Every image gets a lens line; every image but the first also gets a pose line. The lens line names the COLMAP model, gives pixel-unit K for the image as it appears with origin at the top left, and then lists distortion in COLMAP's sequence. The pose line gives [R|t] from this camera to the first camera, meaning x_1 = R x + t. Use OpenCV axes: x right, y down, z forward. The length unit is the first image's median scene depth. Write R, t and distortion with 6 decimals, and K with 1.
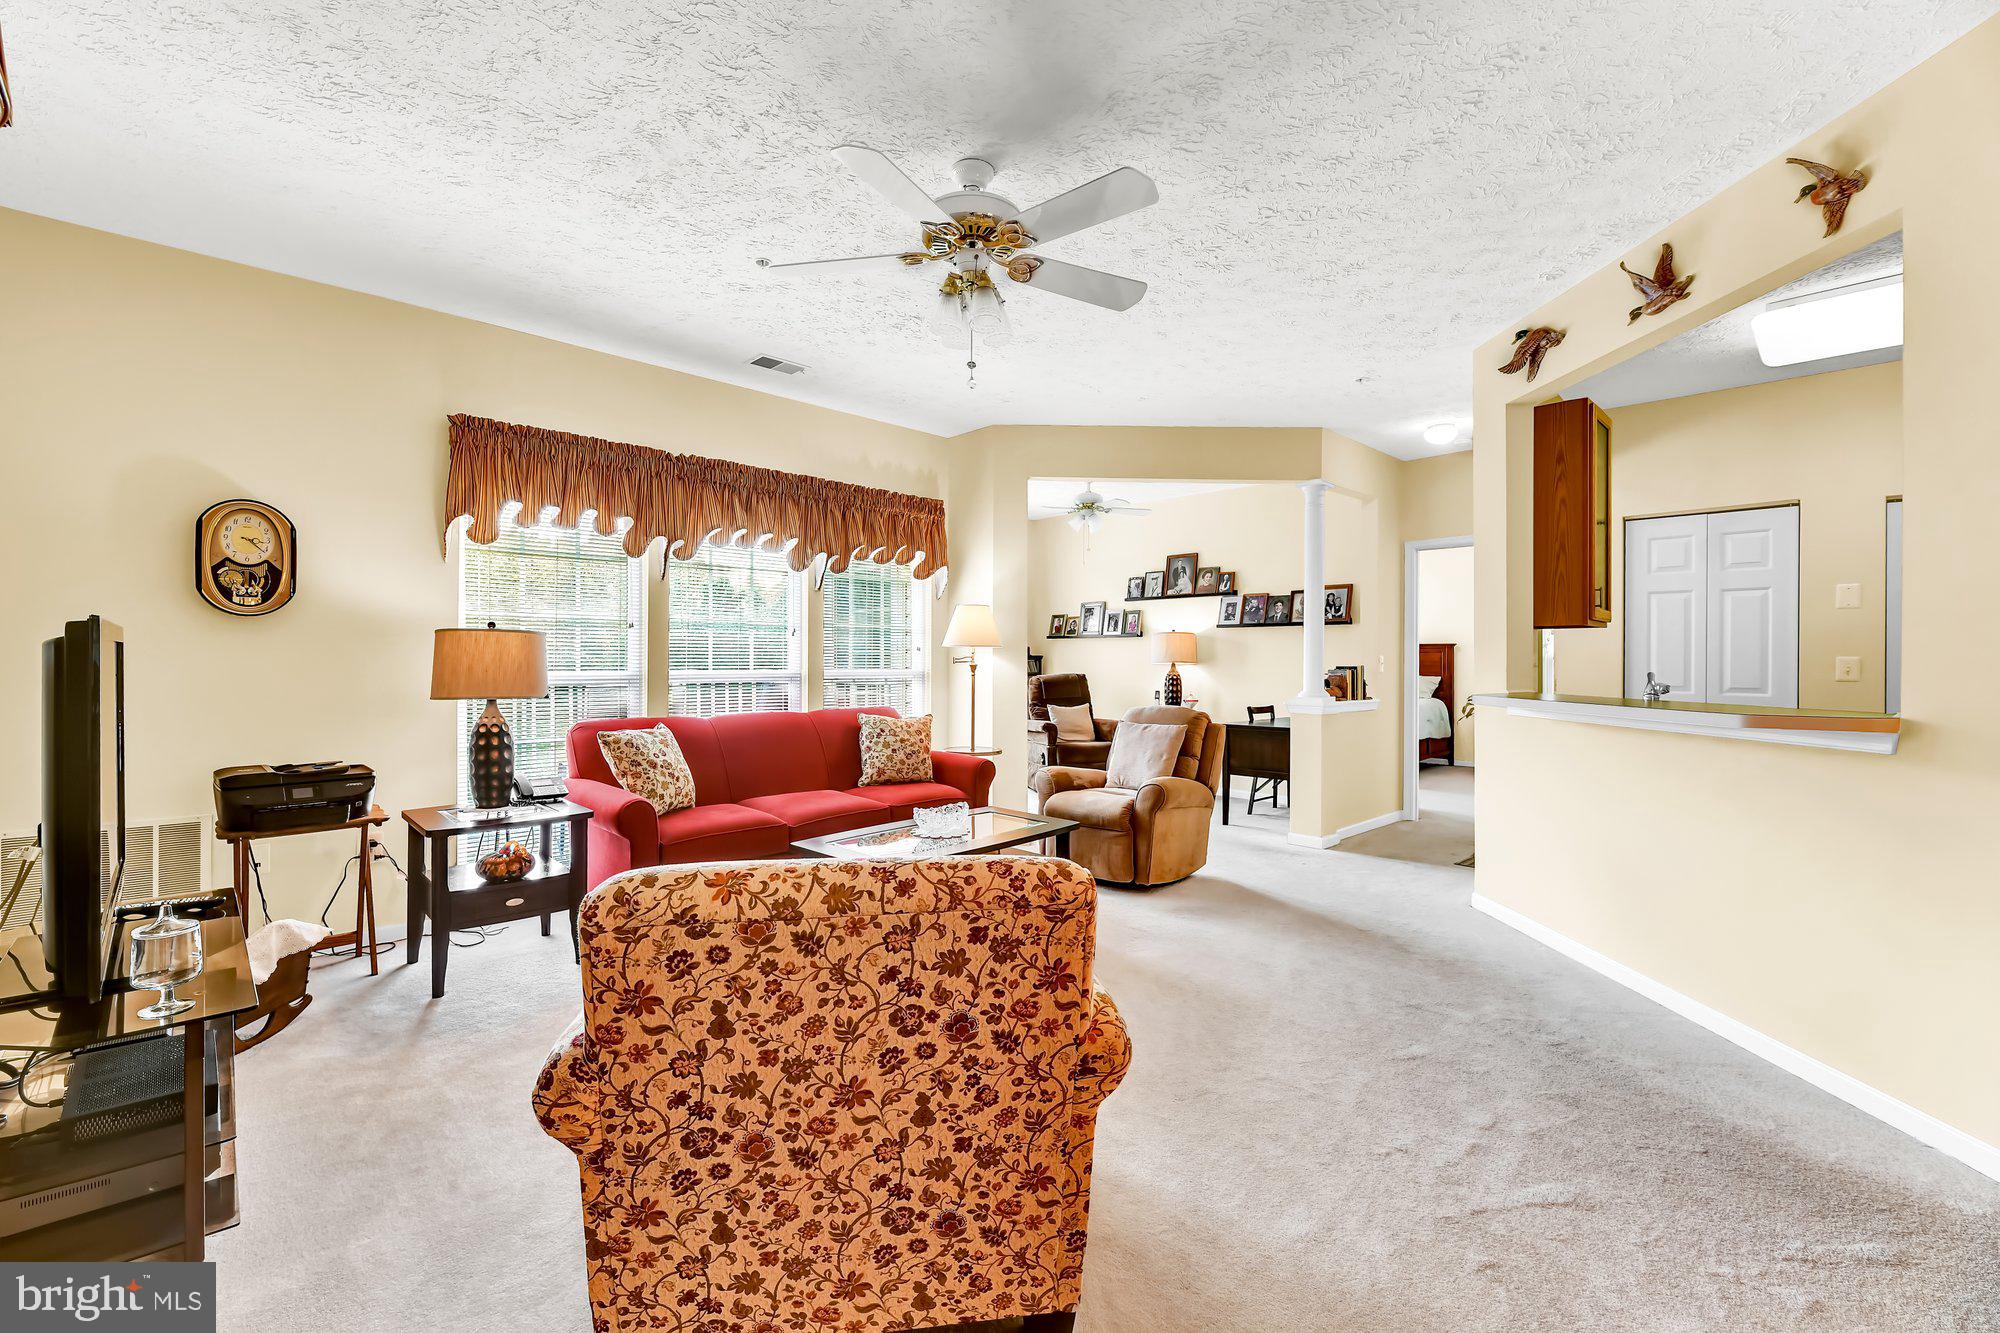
lens RADIAL K [[841.6, 0, 998.6], [0, 841.6, 668.8], [0, 0, 1]] dist [-0.000390, -0.004299]
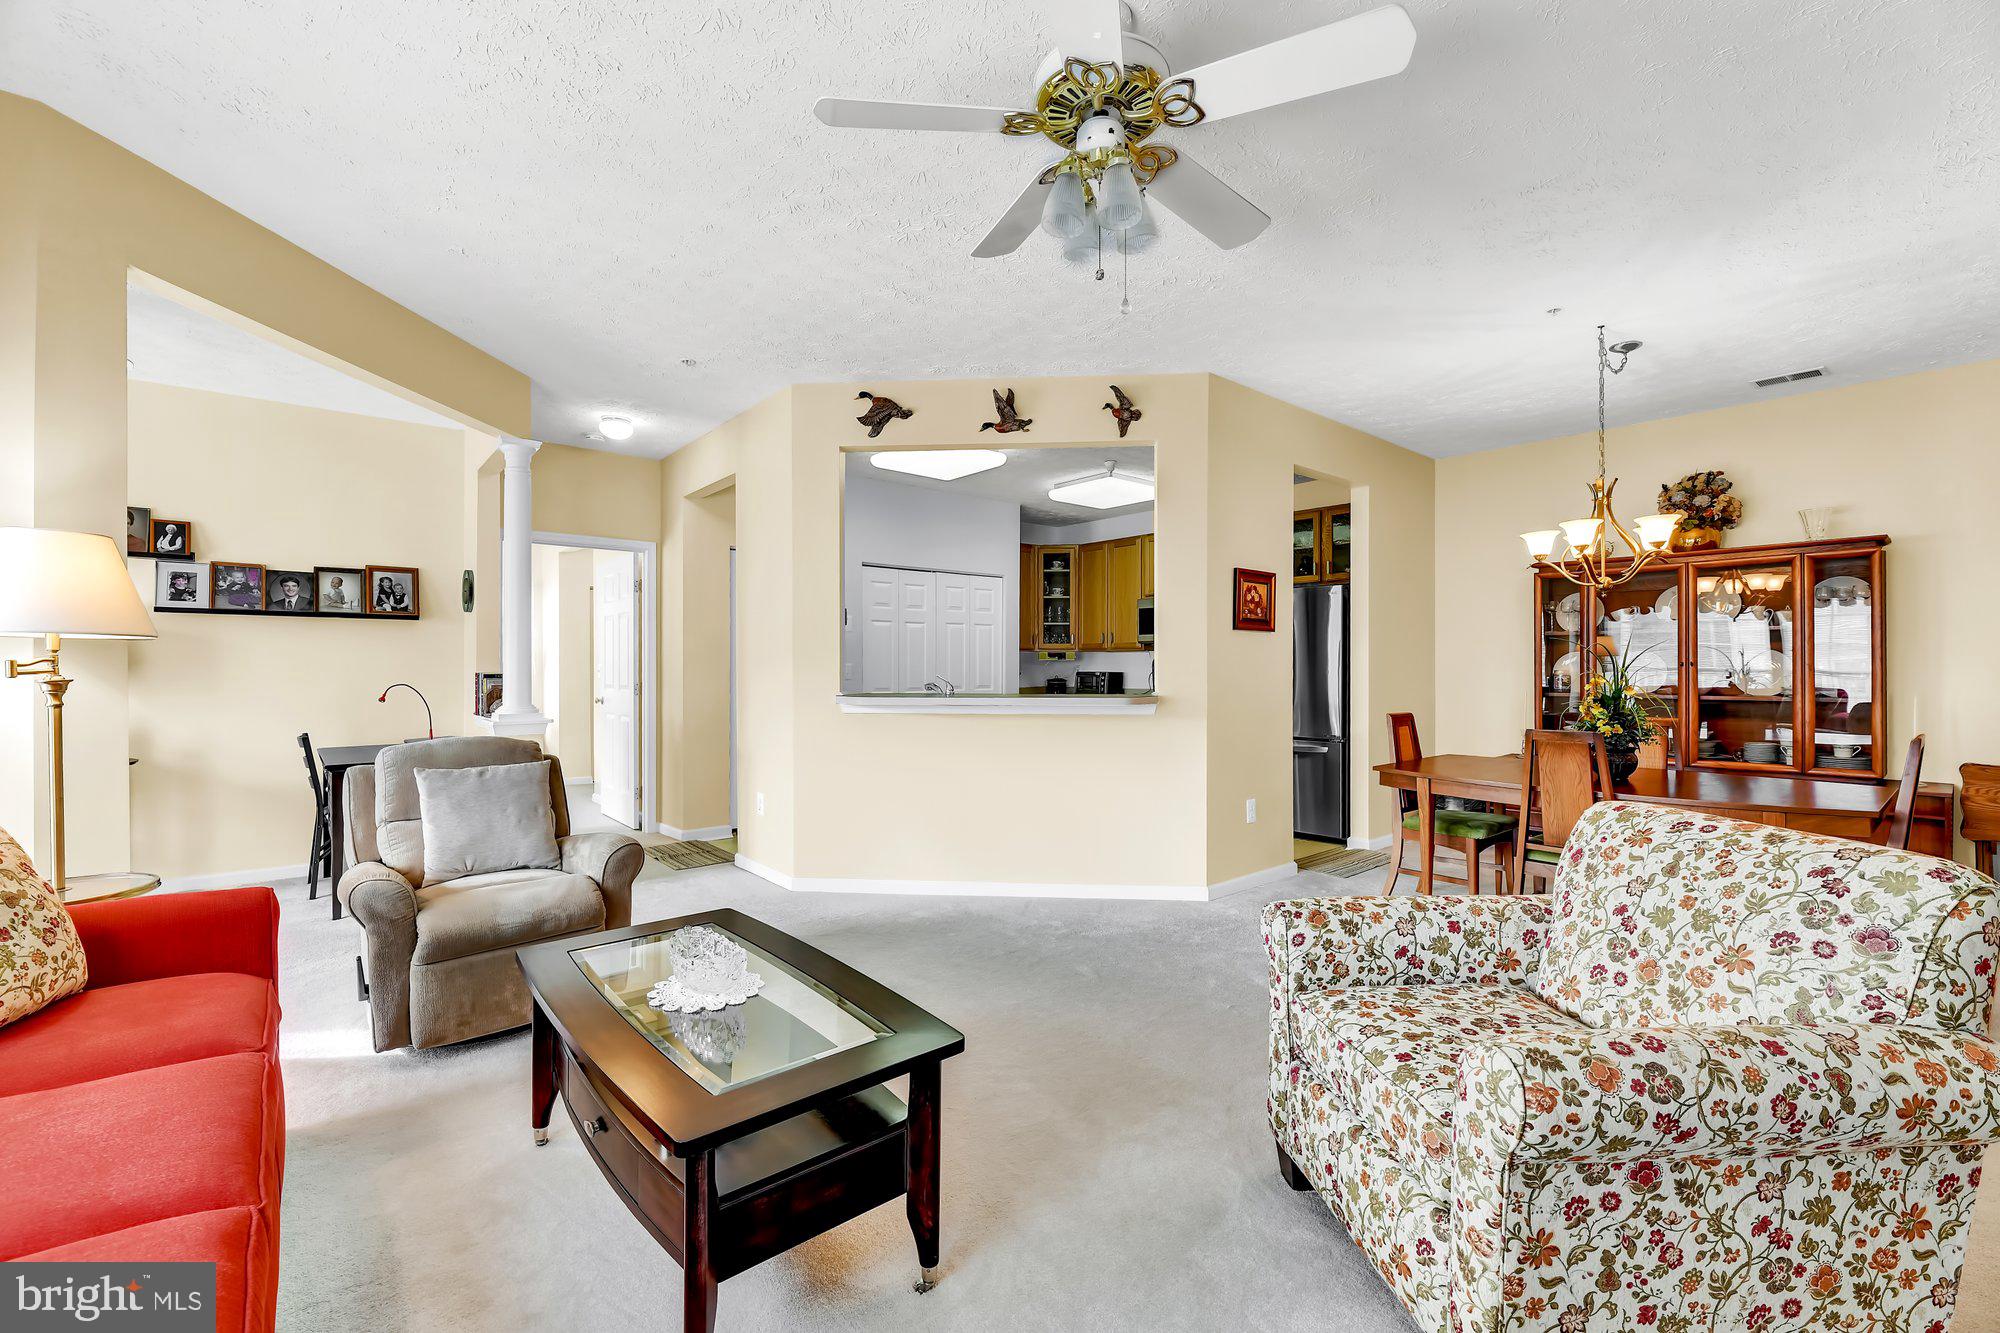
lens RADIAL K [[841.6, 0, 998.6], [0, 841.6, 668.8], [0, 0, 1]] dist [-0.000390, -0.004299]
pose [[0.057309, -0.003314, 0.998351, -0.690289], [0.011174, 0.999934, 0.002678, -0.010343], [-0.998294, 0.011002, 0.057342, 0.916060]]
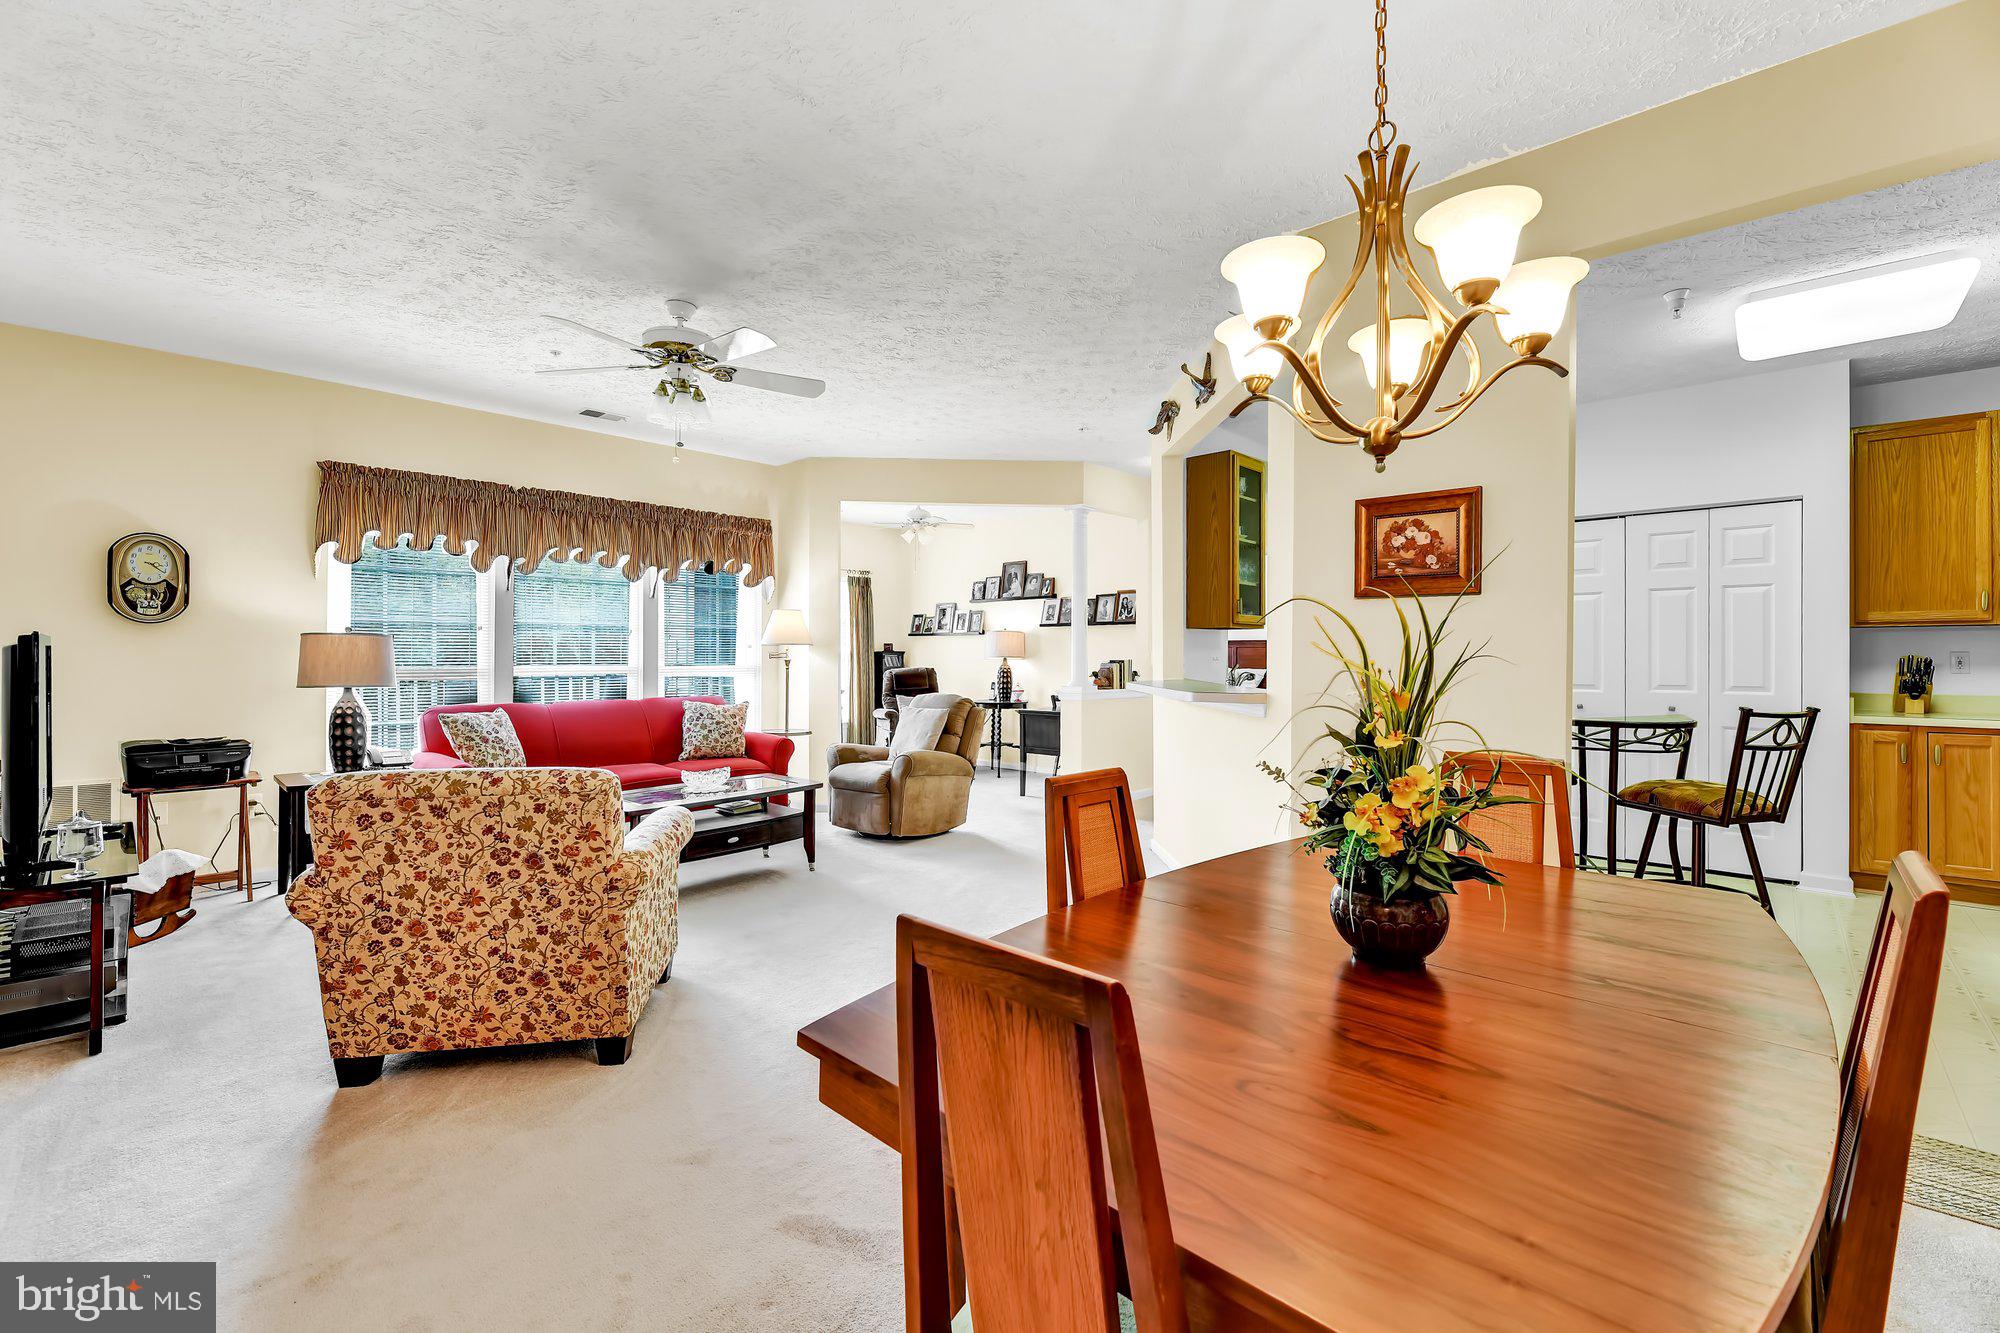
lens RADIAL K [[857.9, 0, 996.9], [0, 857.9, 659.1], [0, 0, 1]] dist [0.000534, -0.004061]
pose [[0.999434, -0.002461, 0.033549, 0.389492], [0.002650, 0.999981, -0.005570, 0.002975], [-0.033534, 0.005656, 0.999422, -0.383008]]
